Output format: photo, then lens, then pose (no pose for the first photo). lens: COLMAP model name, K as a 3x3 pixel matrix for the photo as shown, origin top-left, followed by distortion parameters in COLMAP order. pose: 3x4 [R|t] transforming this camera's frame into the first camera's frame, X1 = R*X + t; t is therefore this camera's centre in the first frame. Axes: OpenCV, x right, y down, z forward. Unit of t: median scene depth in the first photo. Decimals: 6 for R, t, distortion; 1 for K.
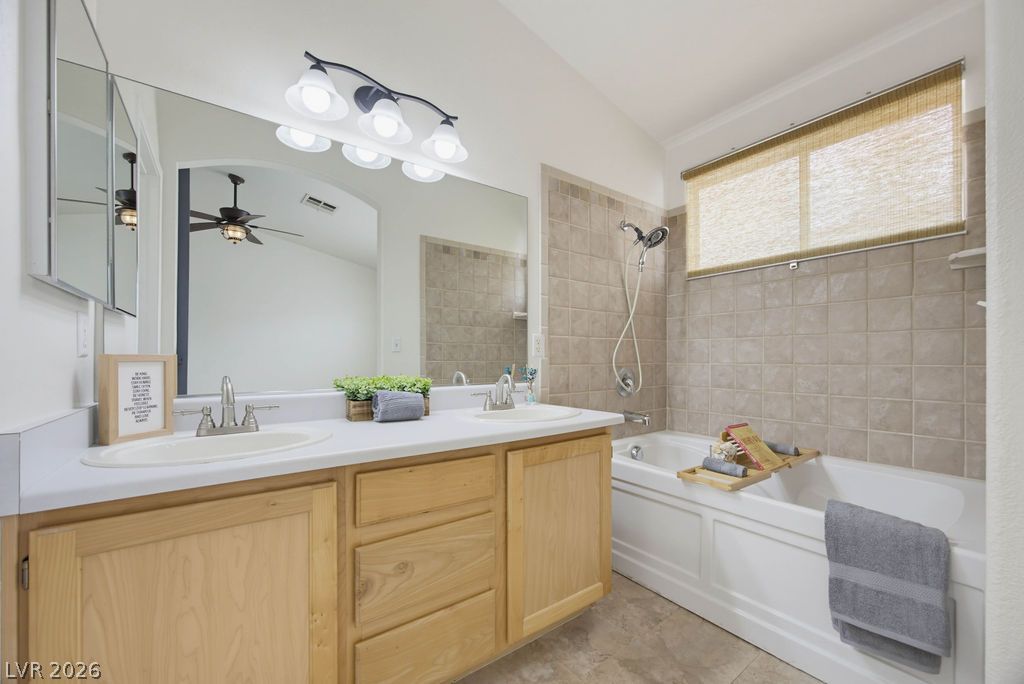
lens RADIAL K [[399.2, 0, 515.3], [0, 399.2, 360.0], [0, 0, 1]] dist [-0.011123, 0.000327]
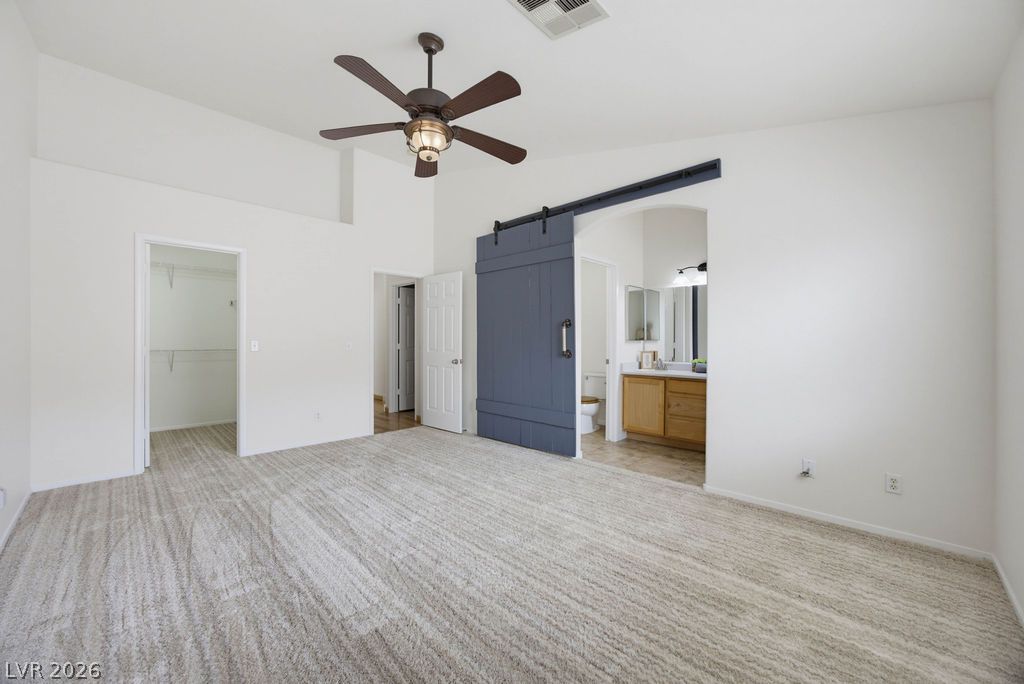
lens RADIAL K [[400.8, 0, 511.9], [0, 400.8, 350.1], [0, 0, 1]] dist [-0.025340, 0.007352]
pose [[0.166443, 0.029361, -0.985614, 2.014113], [-0.008787, 0.999561, 0.028292, -0.087276], [0.986012, 0.003951, 0.166628, -0.806806]]
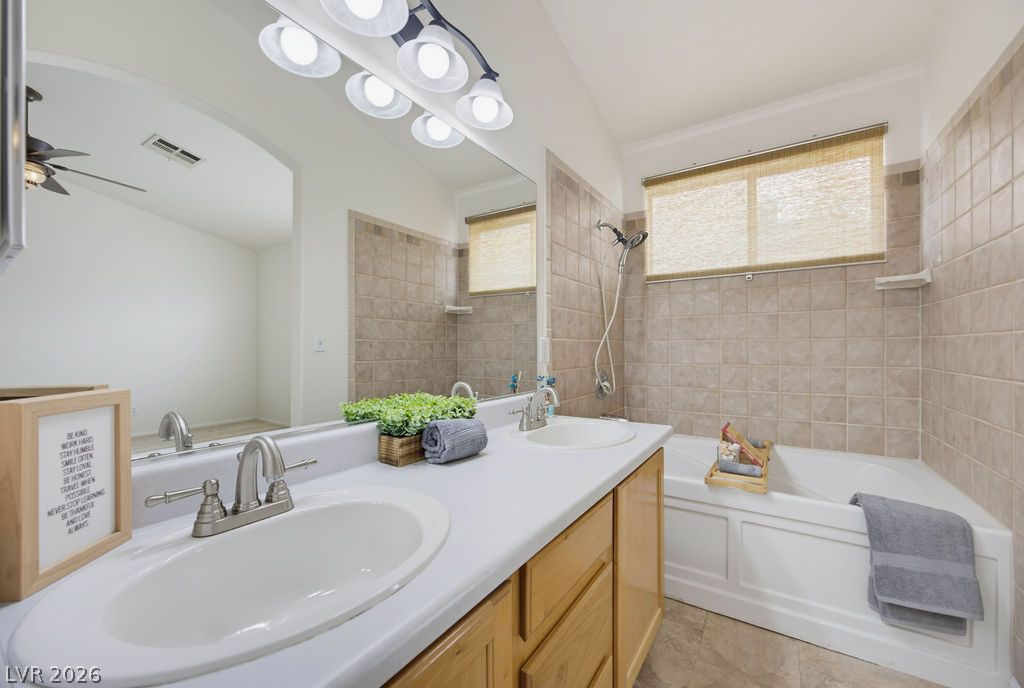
lens RADIAL K [[398.4, 0, 514.6], [0, 398.4, 349.4], [0, 0, 1]] dist [-0.010648, 0.000070]
pose [[0.938176, -0.003090, 0.346144, -0.359492], [0.003375, 0.999994, -0.000222, -0.042046], [-0.346142, 0.001376, 0.938181, 0.206166]]
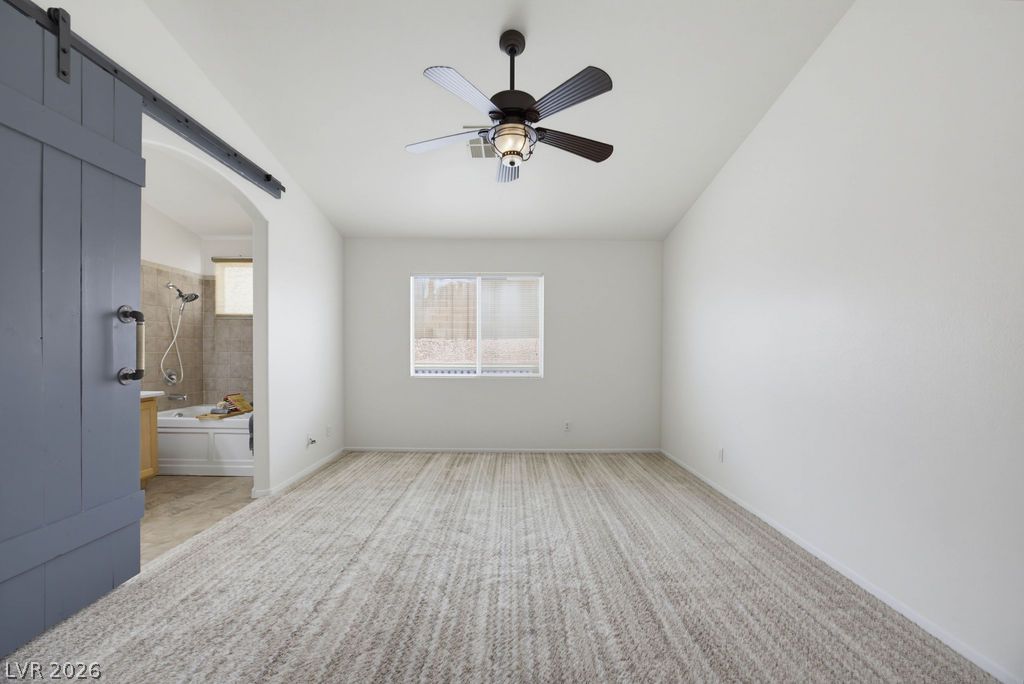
lens RADIAL K [[402.7, 0, 514.8], [0, 402.7, 358.3], [0, 0, 1]] dist [-0.049202, 0.028319]
pose [[0.588490, -0.007591, 0.808469, -0.301682], [-0.003464, 0.999923, 0.011911, -0.069595], [-0.808497, -0.009810, 0.588418, -1.605404]]
